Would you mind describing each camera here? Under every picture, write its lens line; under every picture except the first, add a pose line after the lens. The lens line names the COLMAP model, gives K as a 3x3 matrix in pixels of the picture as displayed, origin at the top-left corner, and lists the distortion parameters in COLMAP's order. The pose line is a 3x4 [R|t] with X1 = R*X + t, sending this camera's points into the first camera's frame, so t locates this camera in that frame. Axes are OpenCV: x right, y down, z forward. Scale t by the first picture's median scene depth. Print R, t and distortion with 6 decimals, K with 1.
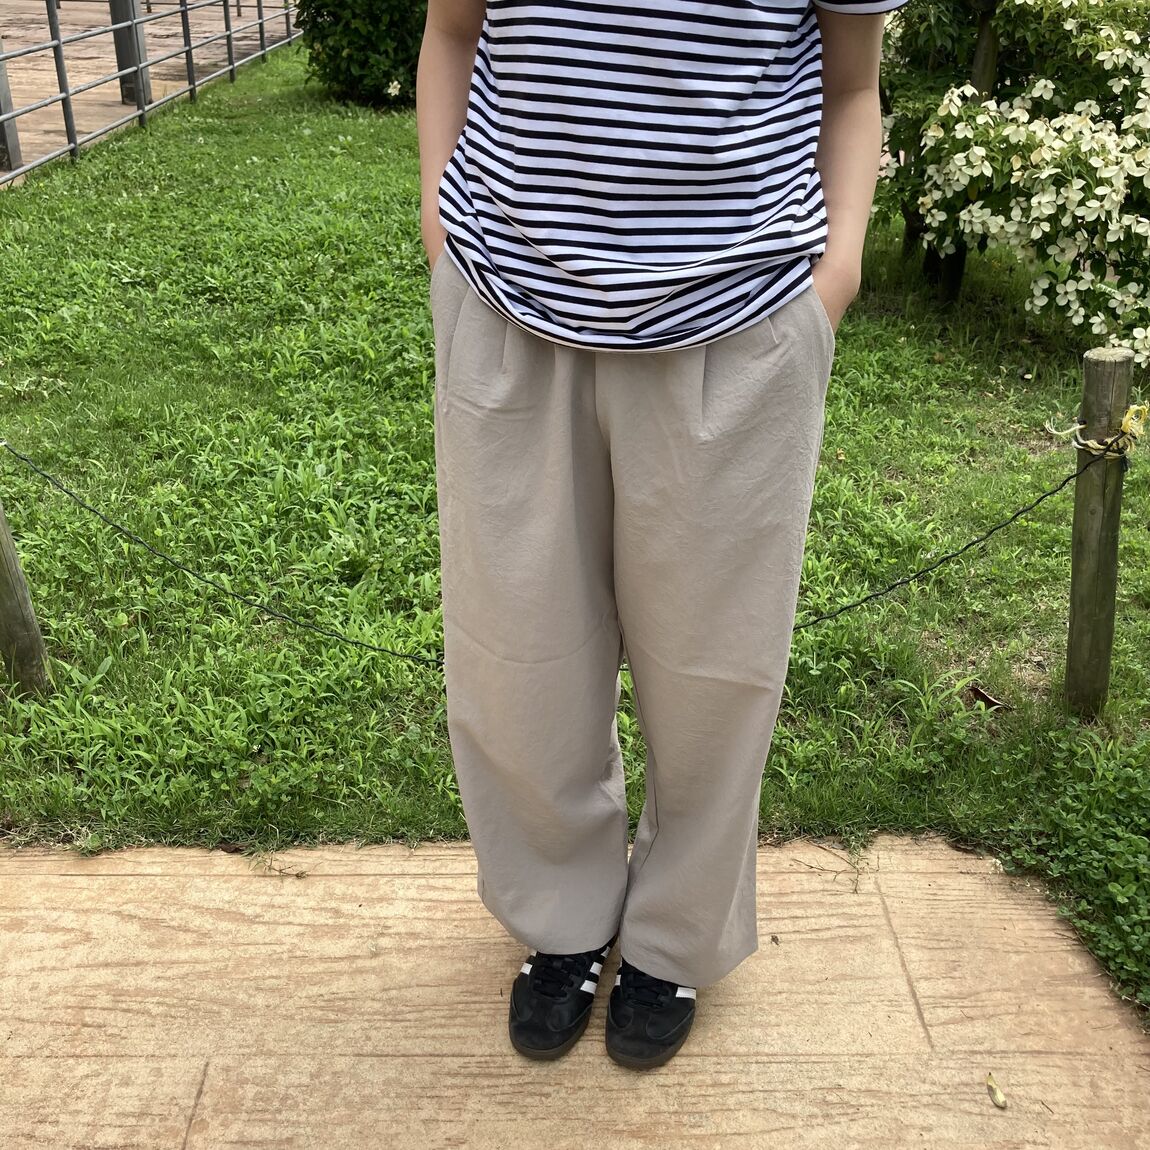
lens RADIAL K [[1263.1, 0, 596.9], [0, 1263.1, 562.4], [0, 0, 1]] dist [-0.006852, 0.030930]
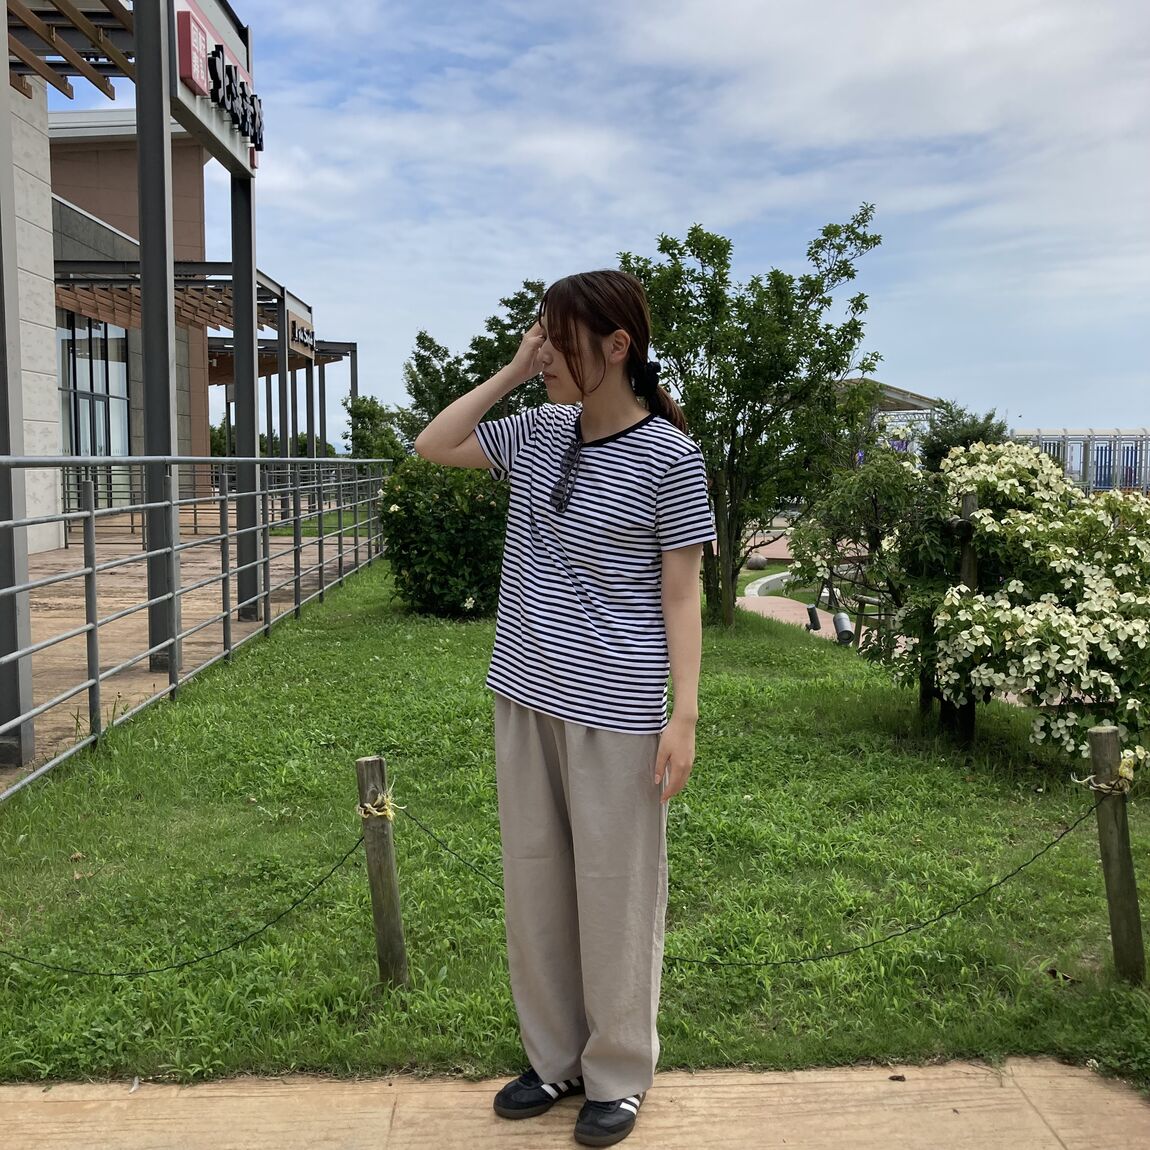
lens RADIAL K [[1263.1, 0, 596.9], [0, 1263.1, 562.4], [0, 0, 1]] dist [-0.006852, 0.030930]
pose [[0.999488, -0.021435, 0.023766, -0.146179], [0.028916, 0.923069, -0.383545, 0.125352], [-0.013716, 0.384036, 0.923216, -0.298042]]
